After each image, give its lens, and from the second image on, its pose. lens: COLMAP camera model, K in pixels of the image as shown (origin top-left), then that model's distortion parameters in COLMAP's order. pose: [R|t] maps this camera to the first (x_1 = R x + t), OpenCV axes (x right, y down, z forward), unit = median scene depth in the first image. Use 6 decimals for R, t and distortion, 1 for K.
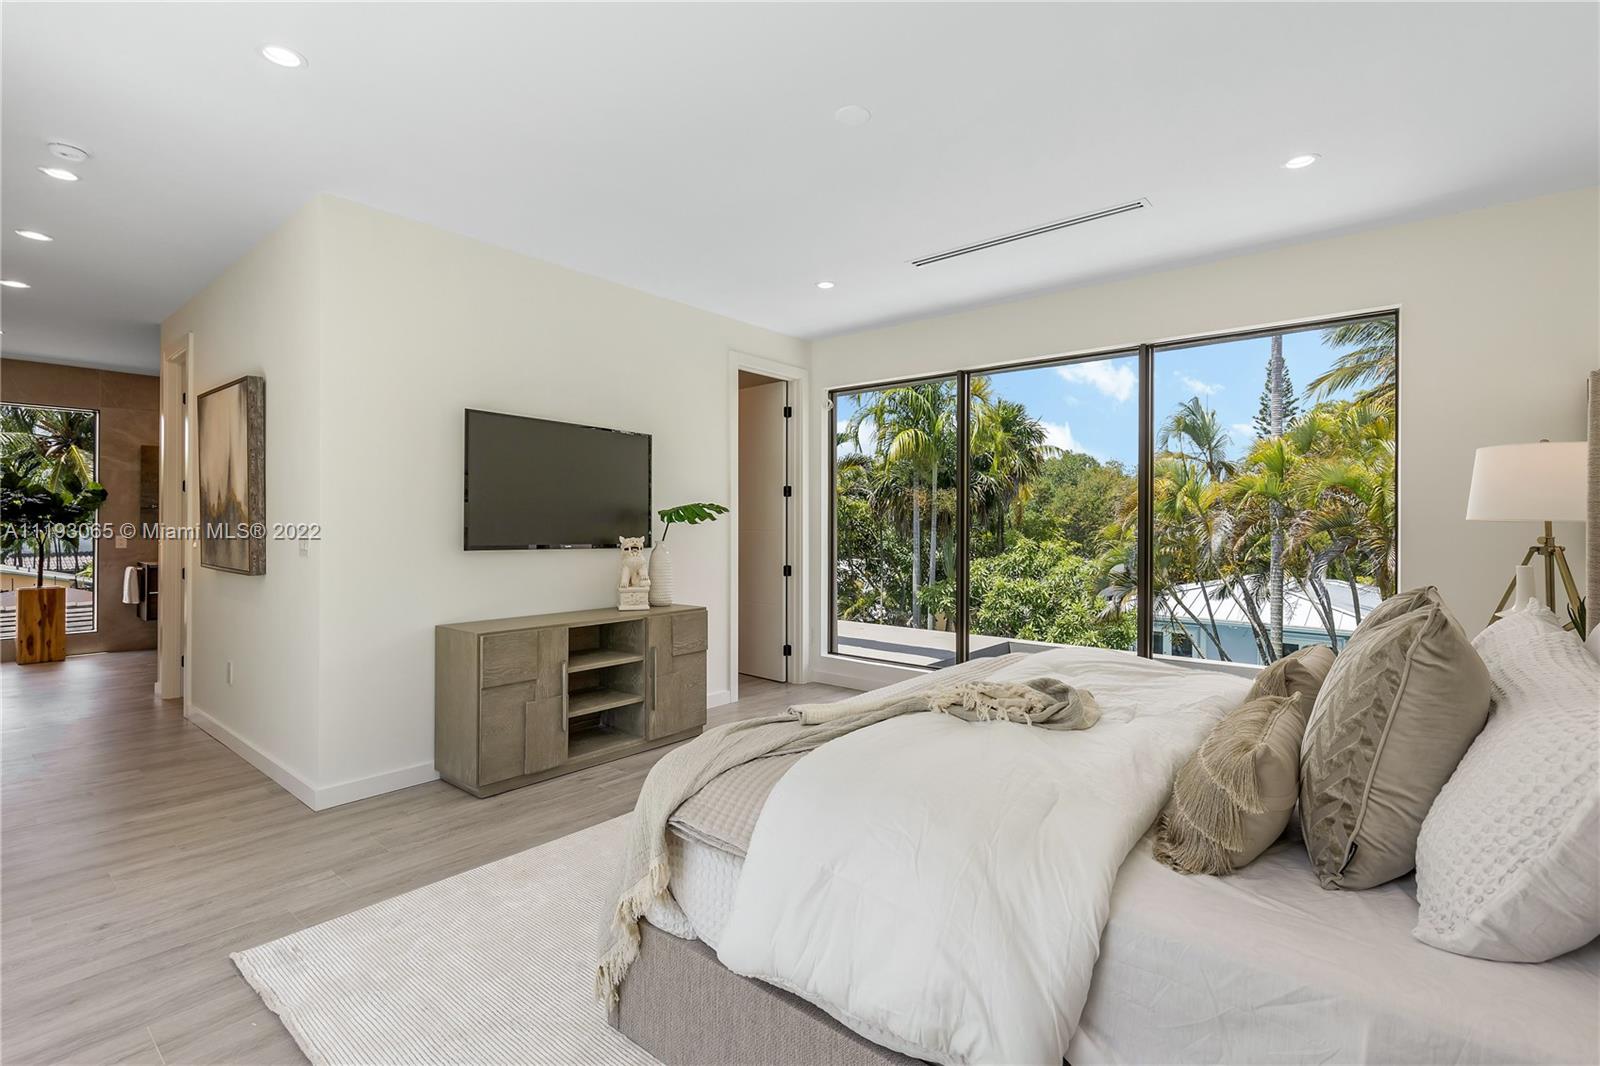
lens RADIAL K [[731.4, 0, 798.1], [0, 731.4, 524.0], [0, 0, 1]] dist [0.008779, -0.000608]
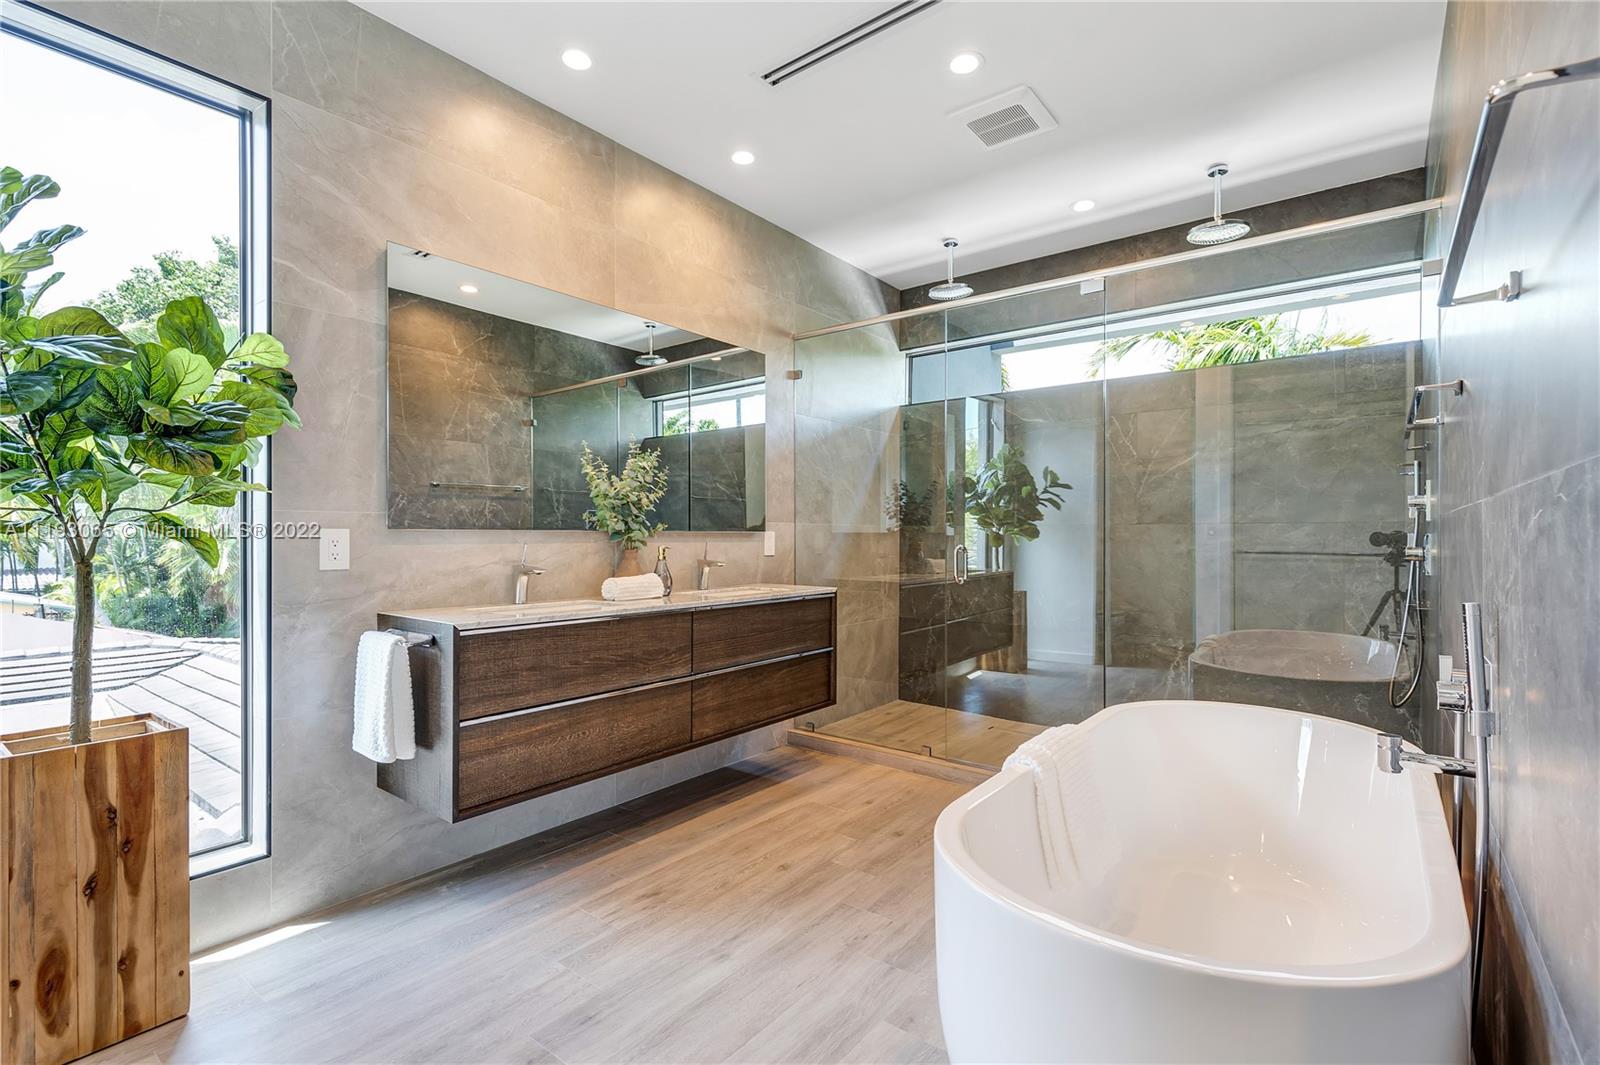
lens RADIAL K [[731.4, 0, 801.8], [0, 731.4, 542.8], [0, 0, 1]] dist [0.008779, -0.000608]
pose [[0.999371, -0.001118, 0.035445, -0.764193], [0.000912, 0.999983, 0.005822, 0.021087], [-0.035451, -0.005786, 0.999355, 0.714493]]
